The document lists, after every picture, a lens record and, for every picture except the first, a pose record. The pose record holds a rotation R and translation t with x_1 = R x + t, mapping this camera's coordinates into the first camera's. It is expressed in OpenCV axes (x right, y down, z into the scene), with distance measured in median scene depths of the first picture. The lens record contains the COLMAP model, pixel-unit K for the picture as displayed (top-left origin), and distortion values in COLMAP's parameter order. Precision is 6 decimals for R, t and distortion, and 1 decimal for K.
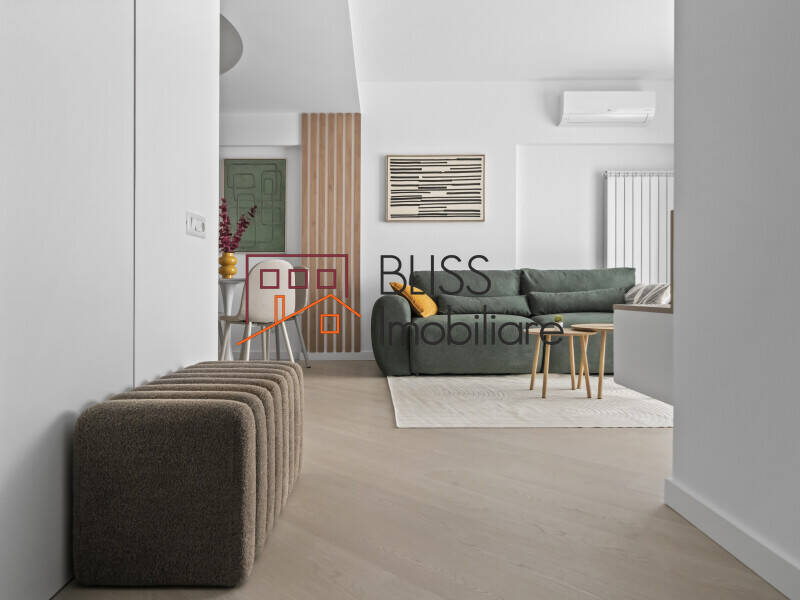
lens RADIAL K [[556.6, 0, 400.0], [0, 556.6, 300.0], [0, 0, 1]] dist [0.004652, -0.001740]
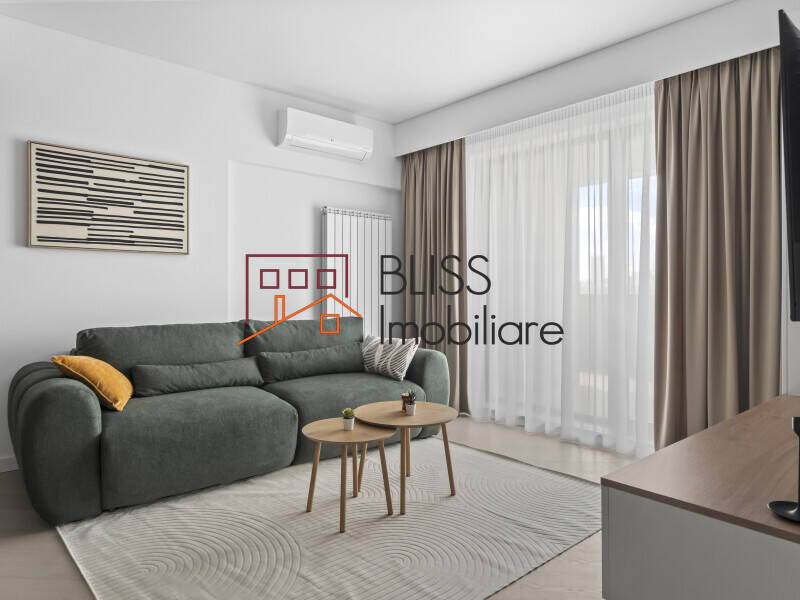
lens RADIAL K [[511.3, 0, 390.9], [0, 511.3, 295.4], [0, 0, 1]] dist [-0.002344, 0.000720]
pose [[0.763837, 0.001176, 0.645408, -0.084013], [-0.005413, 0.999975, 0.004584, -0.091145], [-0.645386, -0.006995, 0.763824, 0.298146]]
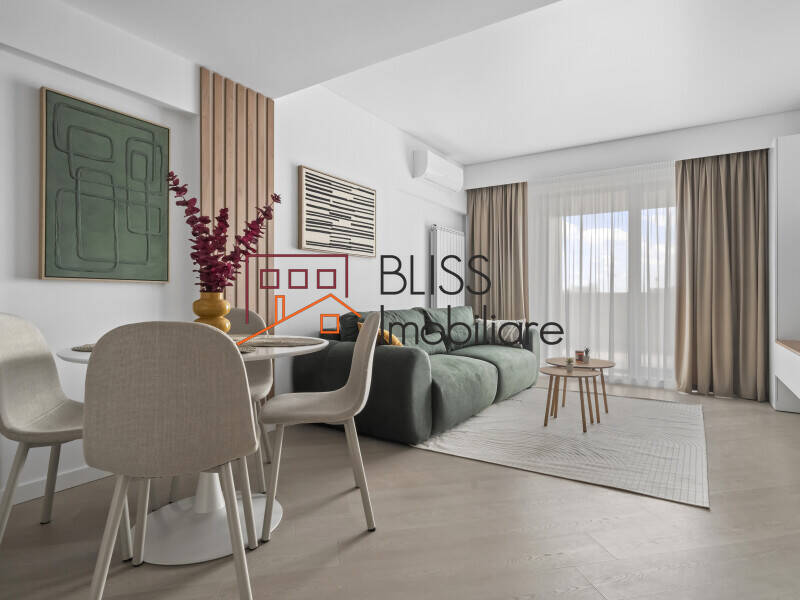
lens RADIAL K [[449.2, 0, 400.0], [0, 449.2, 300.0], [0, 0, 1]] dist [0.002743, 0.000864]
pose [[0.549740, 0.000859, 0.835335, -0.487487], [-0.007496, 0.999964, 0.003905, -0.070704], [-0.835302, -0.008409, 0.549727, 0.526786]]
